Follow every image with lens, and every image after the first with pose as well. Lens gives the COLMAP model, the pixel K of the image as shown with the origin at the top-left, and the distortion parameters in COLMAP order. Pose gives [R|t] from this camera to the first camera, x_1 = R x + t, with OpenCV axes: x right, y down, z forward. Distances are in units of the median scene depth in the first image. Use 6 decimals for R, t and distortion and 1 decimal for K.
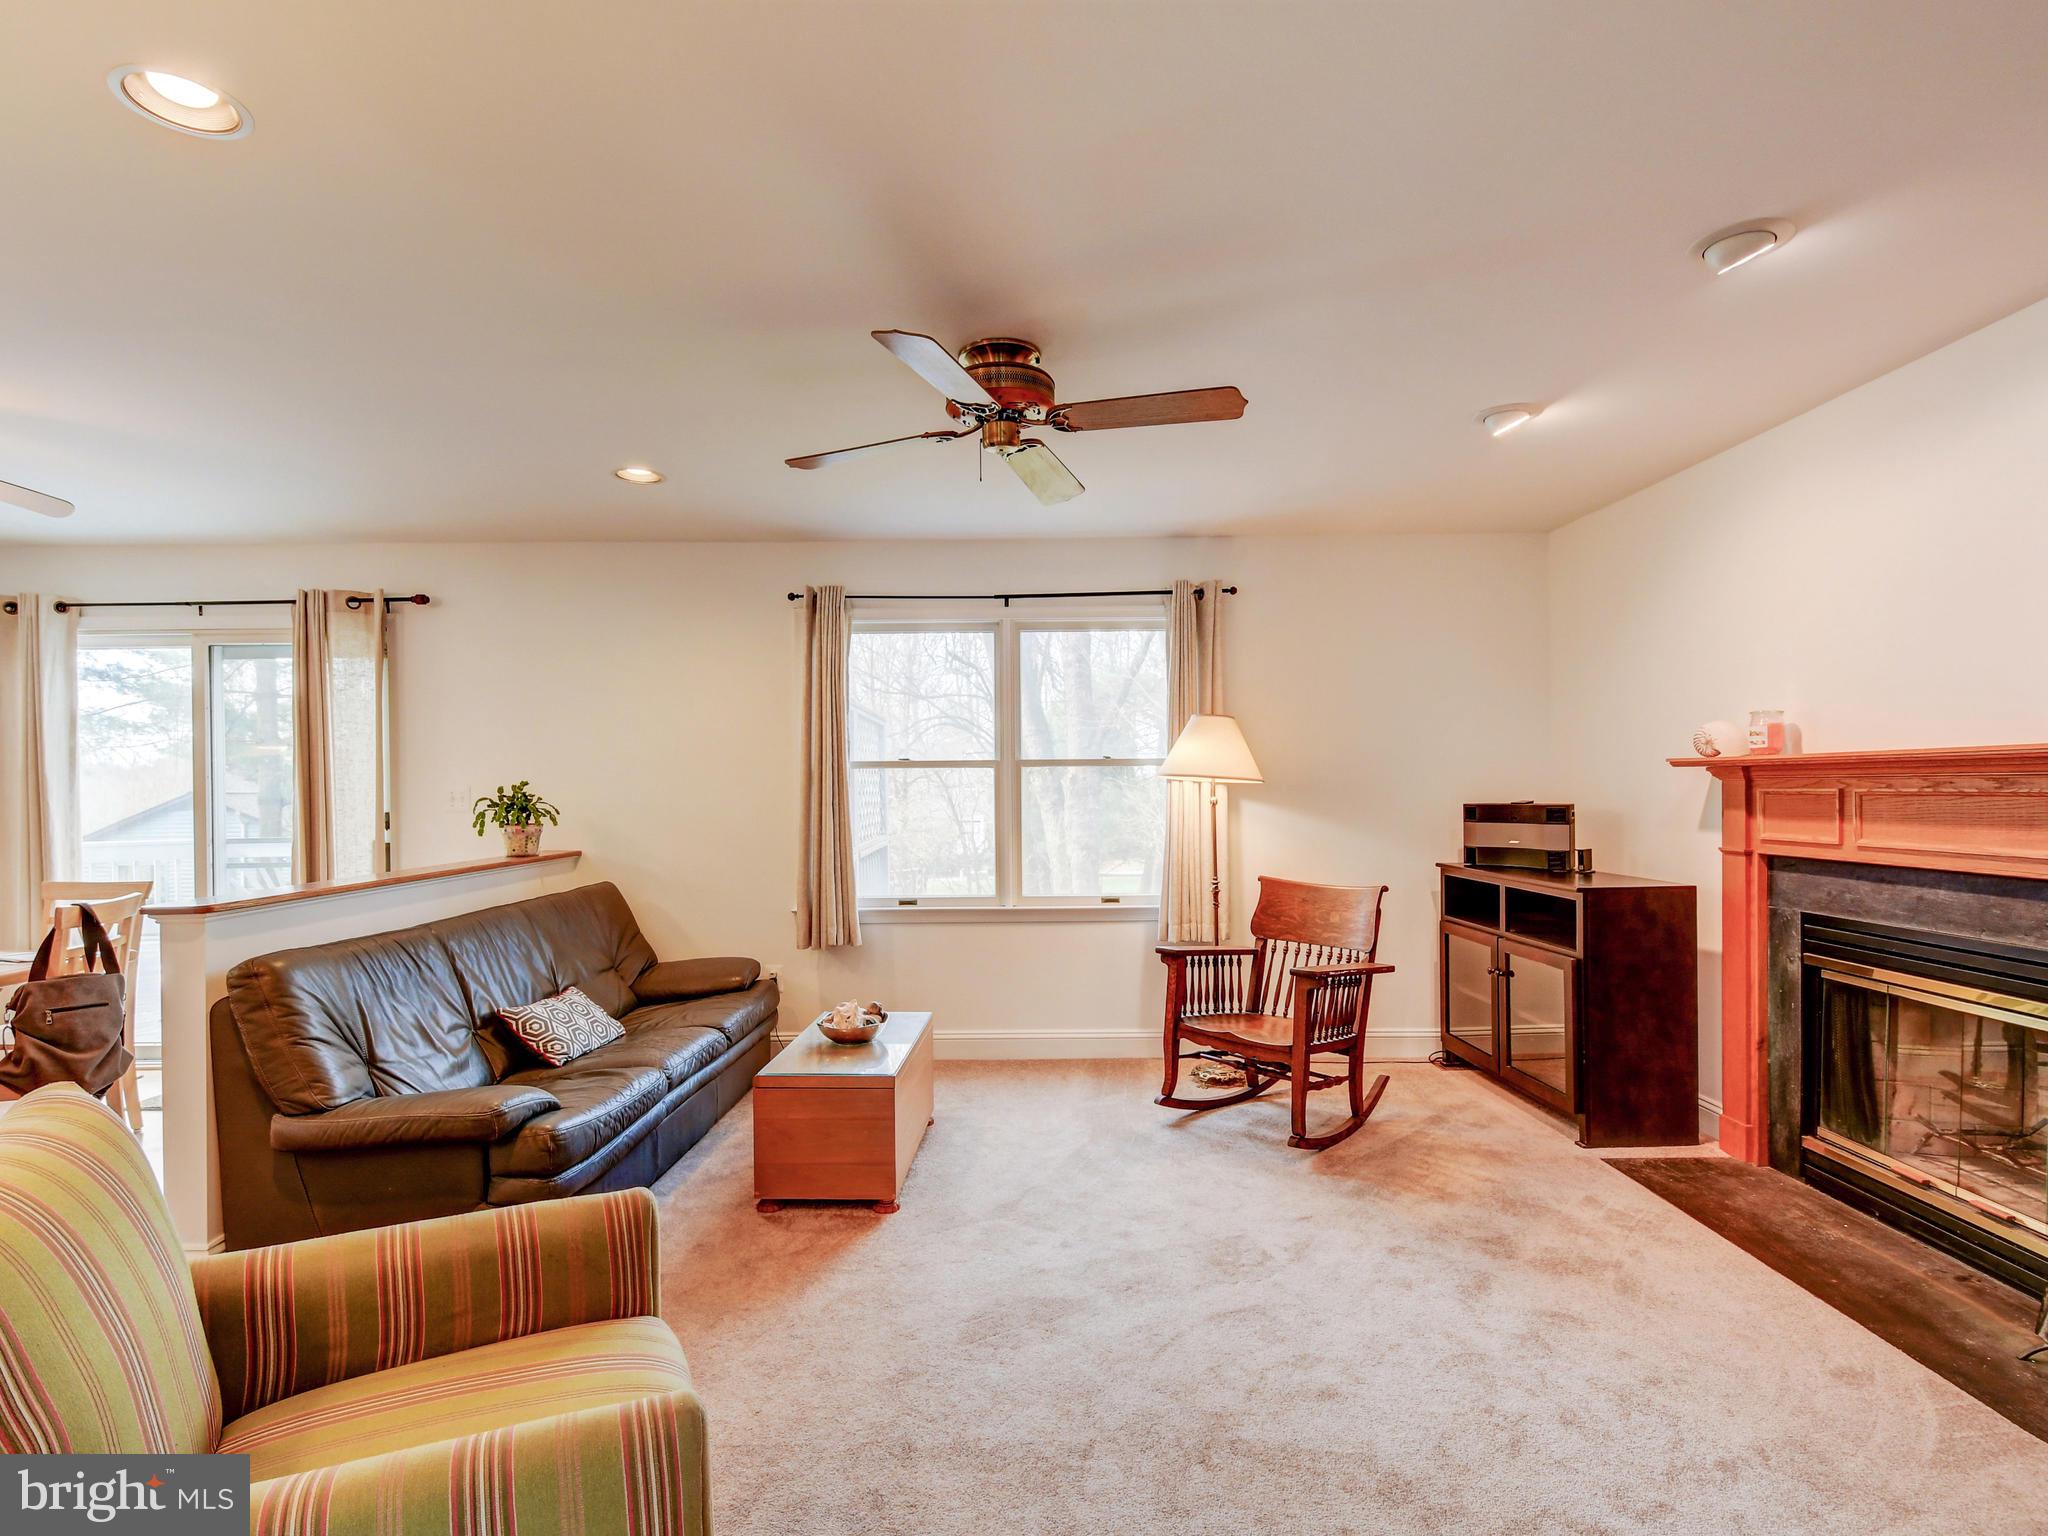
lens RADIAL K [[1007.4, 0, 1019.4], [0, 1007.4, 796.0], [0, 0, 1]] dist [0.032266, -0.019688]
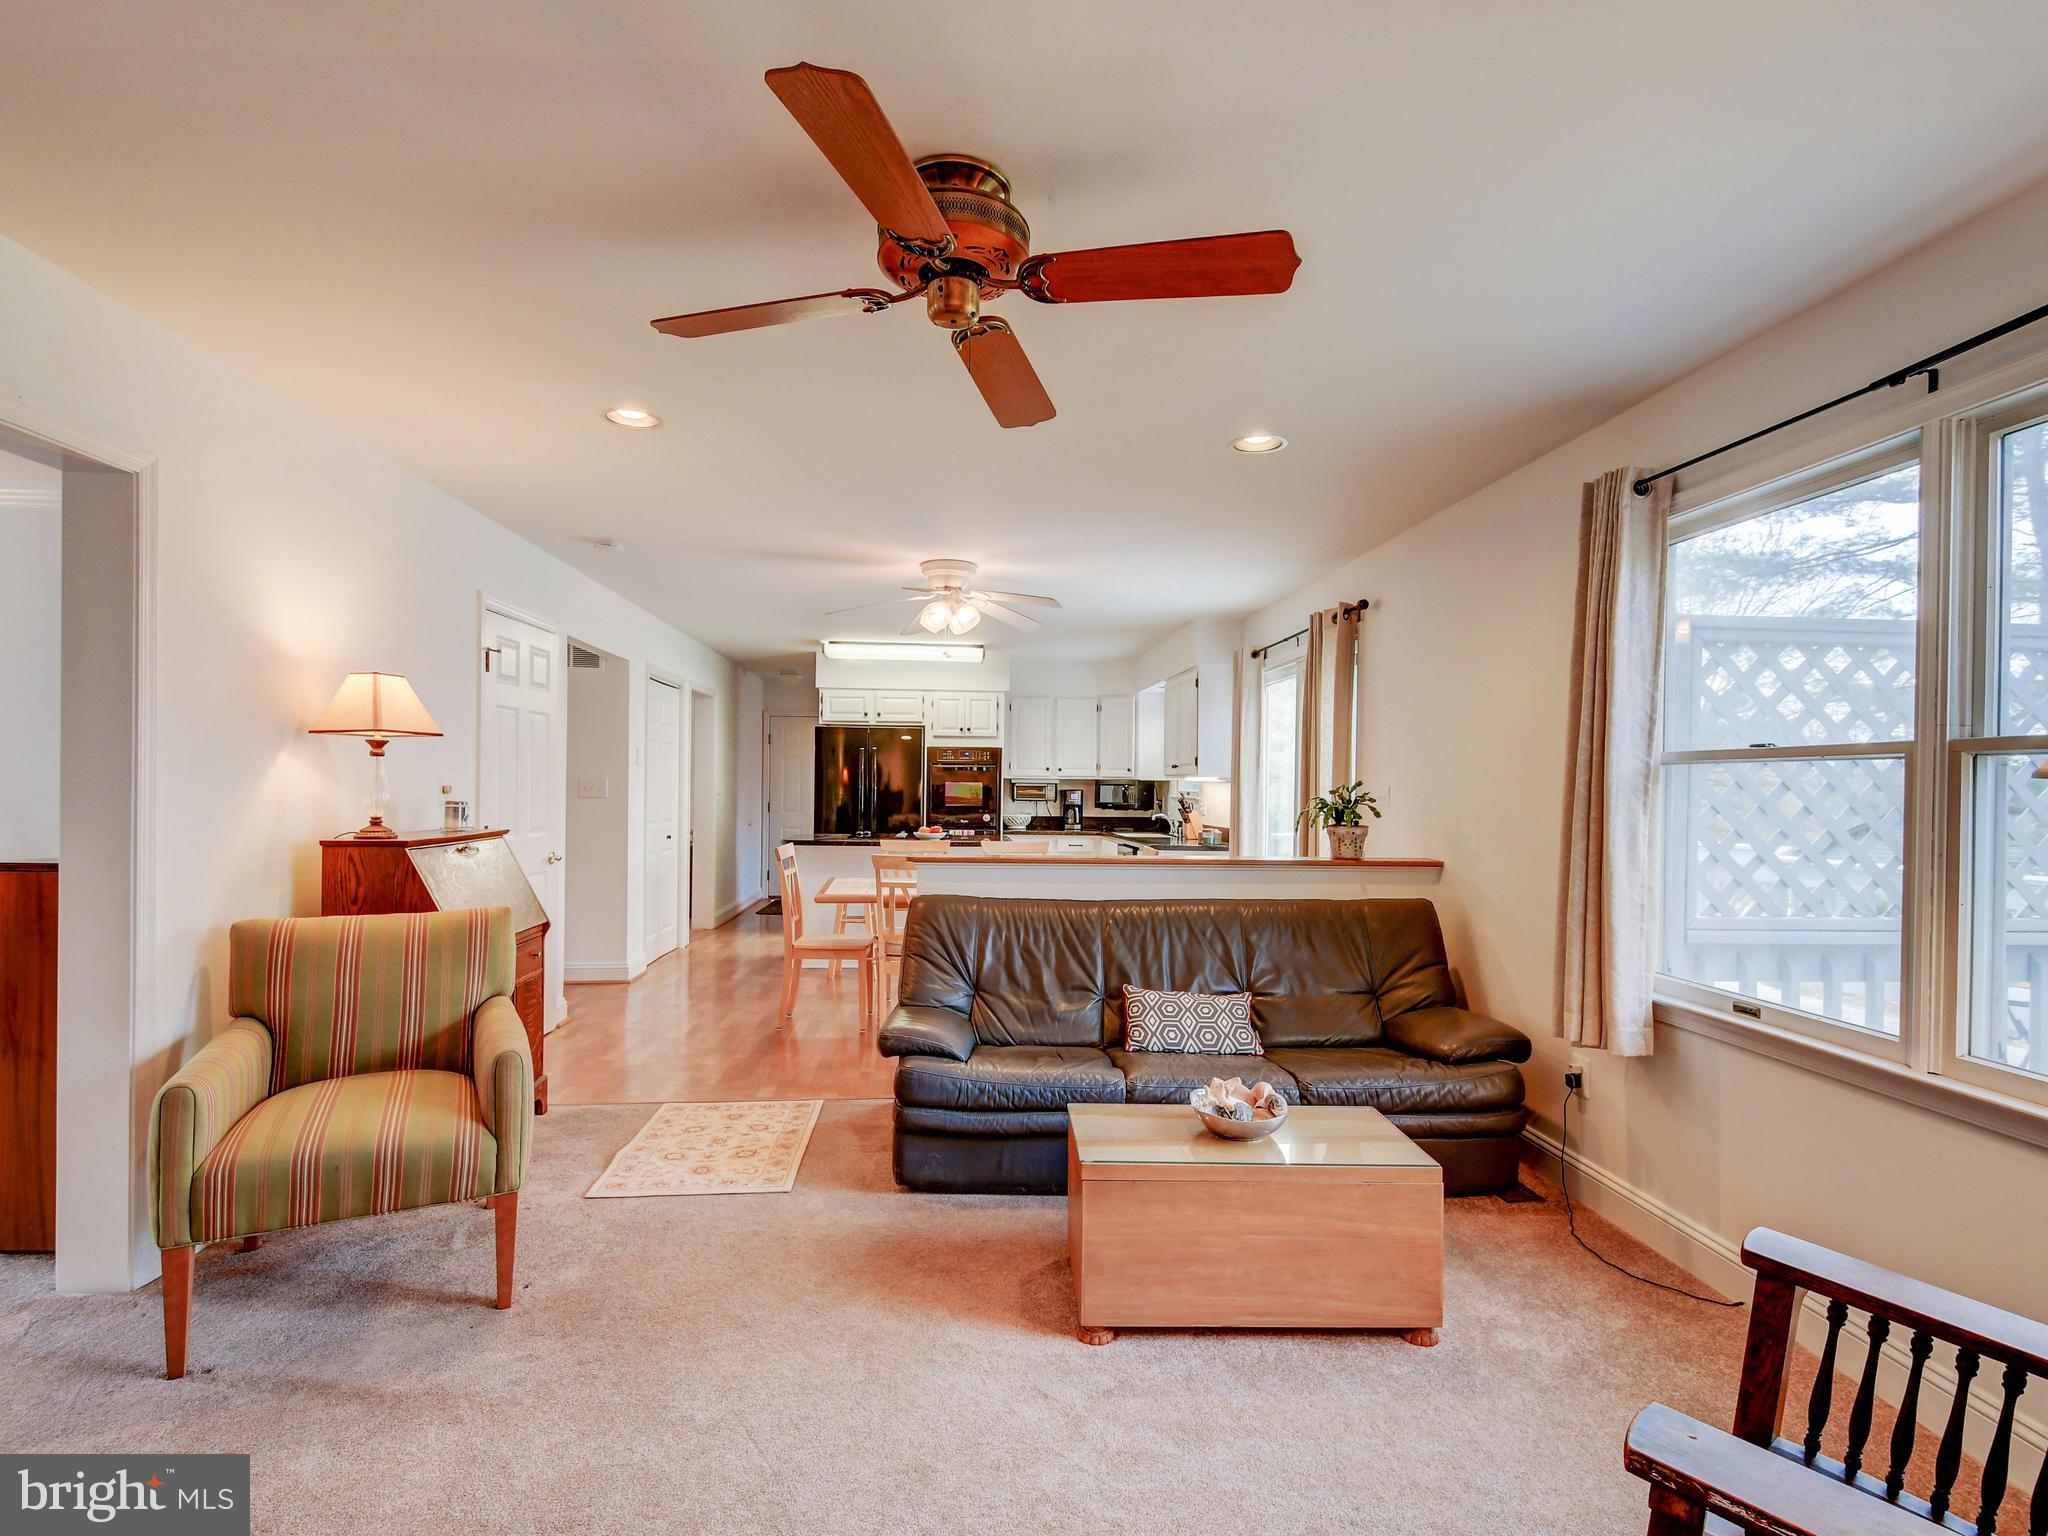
lens RADIAL K [[1007.4, 0, 1019.4], [0, 1007.4, 796.0], [0, 0, 1]] dist [0.032266, -0.019688]
pose [[0.069912, 0.020605, -0.997340, 0.459047], [-0.019080, 0.999631, 0.019315, -0.013800], [0.997371, 0.017679, 0.070279, 0.649396]]
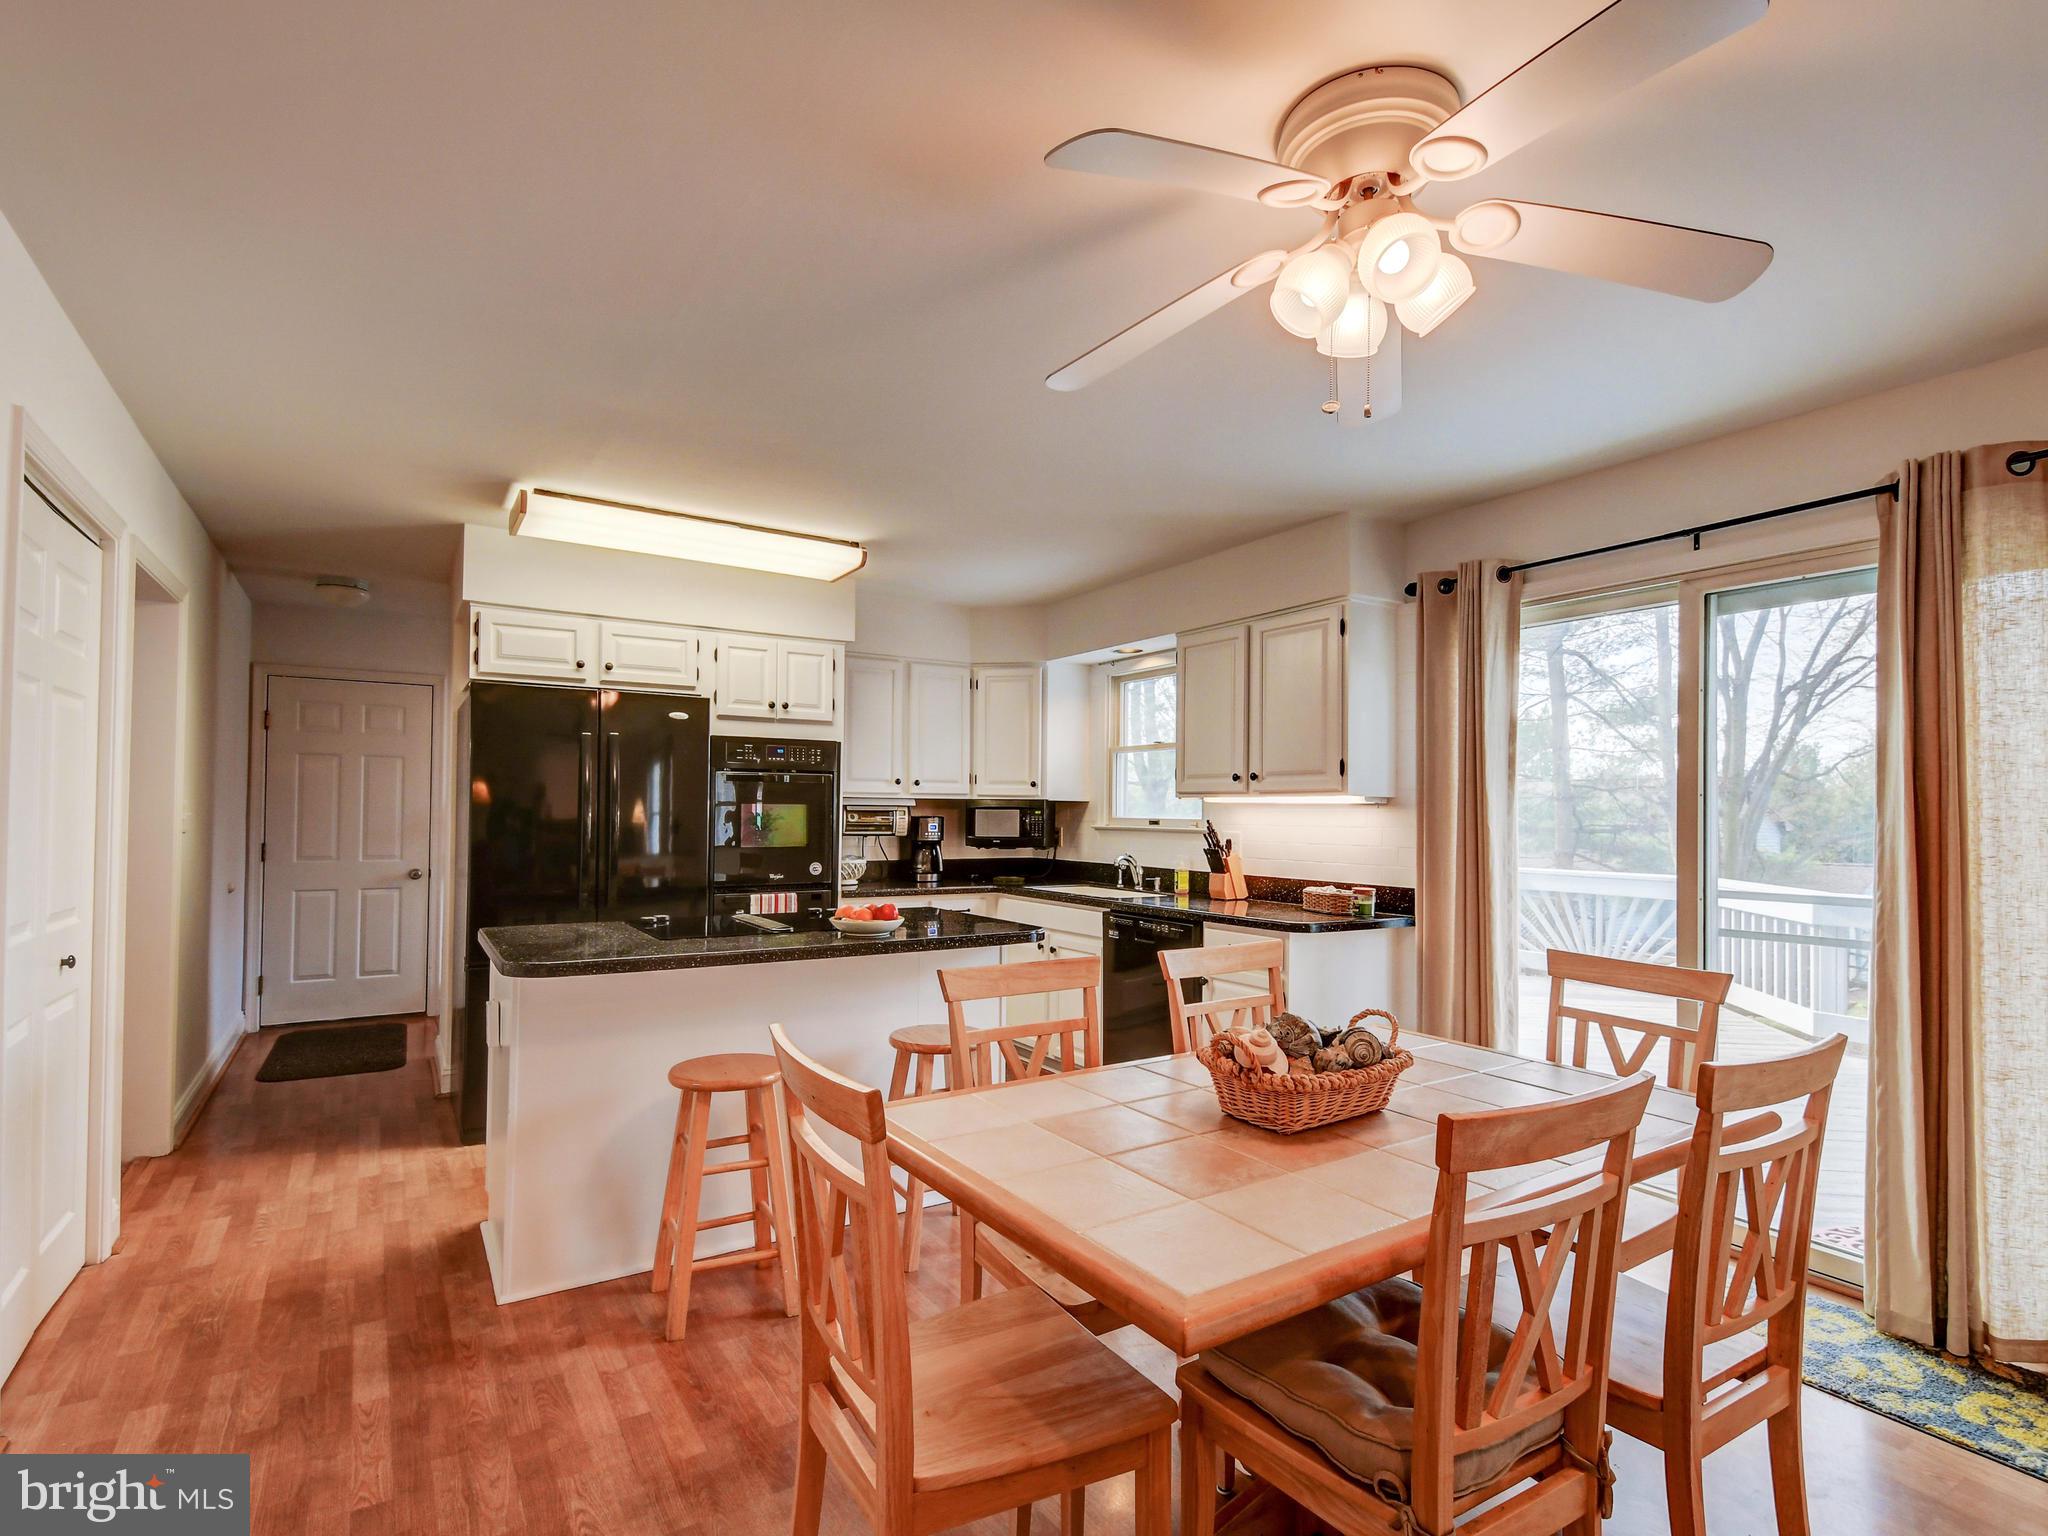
lens RADIAL K [[1007.4, 0, 1019.4], [0, 1007.4, 796.0], [0, 0, 1]] dist [0.032266, -0.019688]
pose [[0.531530, 0.002112, -0.847037, -0.525885], [-0.022891, 0.999667, -0.011871, -0.000940], [0.846730, 0.025699, 0.531401, 0.316129]]
